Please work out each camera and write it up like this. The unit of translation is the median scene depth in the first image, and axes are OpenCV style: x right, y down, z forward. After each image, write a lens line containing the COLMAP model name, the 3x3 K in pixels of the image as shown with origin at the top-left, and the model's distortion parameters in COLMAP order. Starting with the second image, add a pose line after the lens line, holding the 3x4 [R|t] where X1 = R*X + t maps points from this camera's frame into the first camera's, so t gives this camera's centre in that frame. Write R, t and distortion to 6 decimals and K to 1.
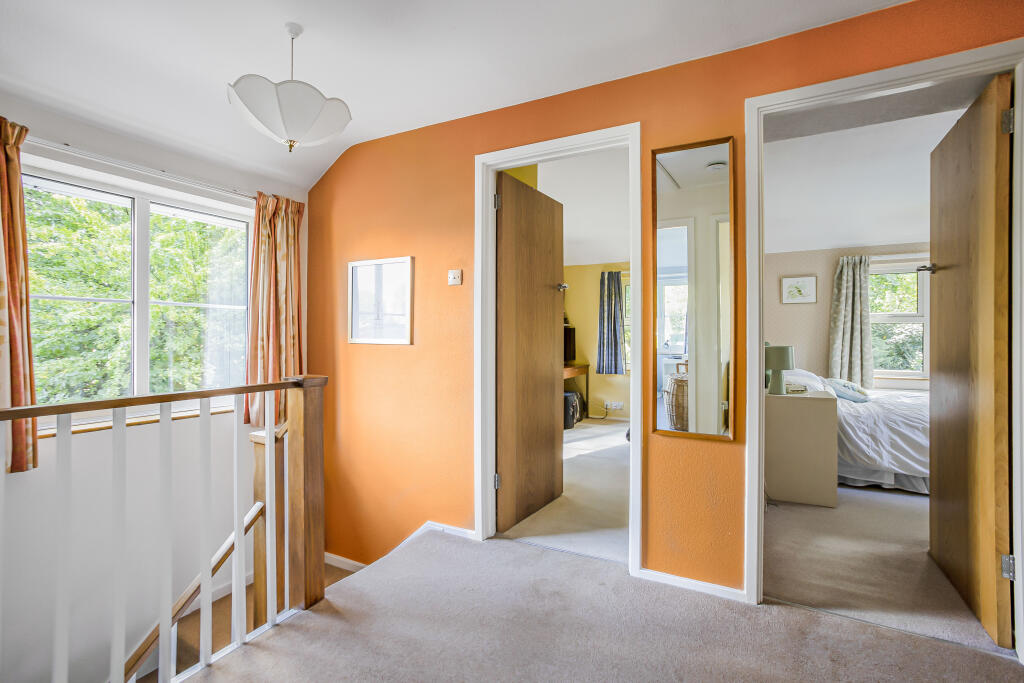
lens RADIAL K [[481.7, 0, 512.0], [0, 481.7, 341.5], [0, 0, 1]] dist [-0.073717, 0.036310]
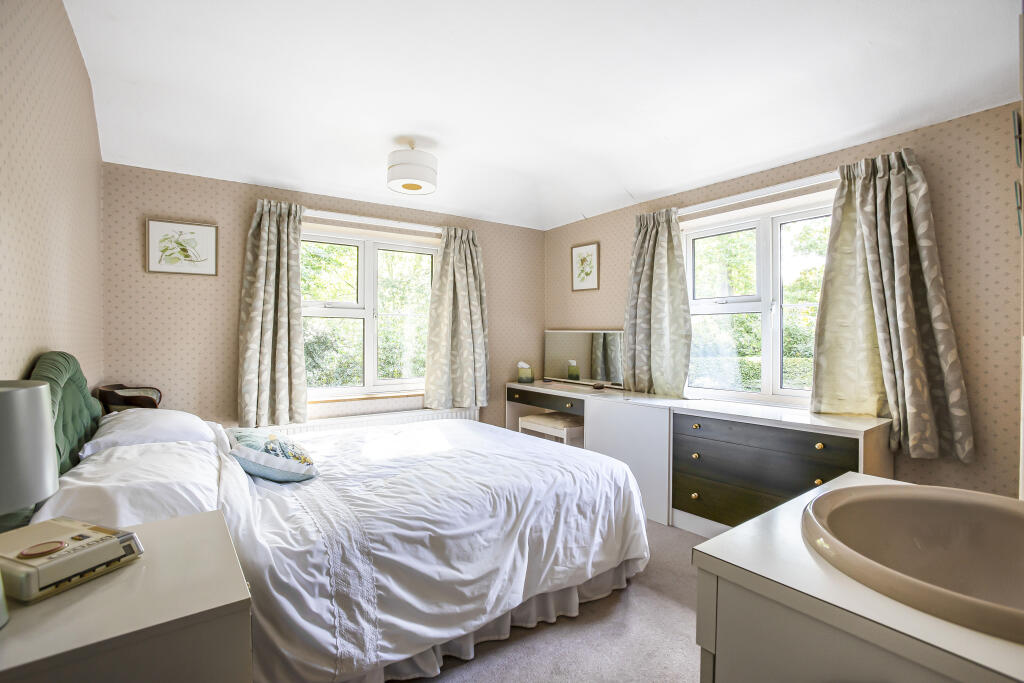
lens RADIAL K [[481.7, 0, 512.0], [0, 481.7, 341.5], [0, 0, 1]] dist [-0.073717, 0.036310]
pose [[0.447992, -0.001898, 0.894036, 0.328414], [0.002228, 0.999997, 0.001006, -0.004902], [-0.894035, 0.001541, 0.447995, 0.468440]]
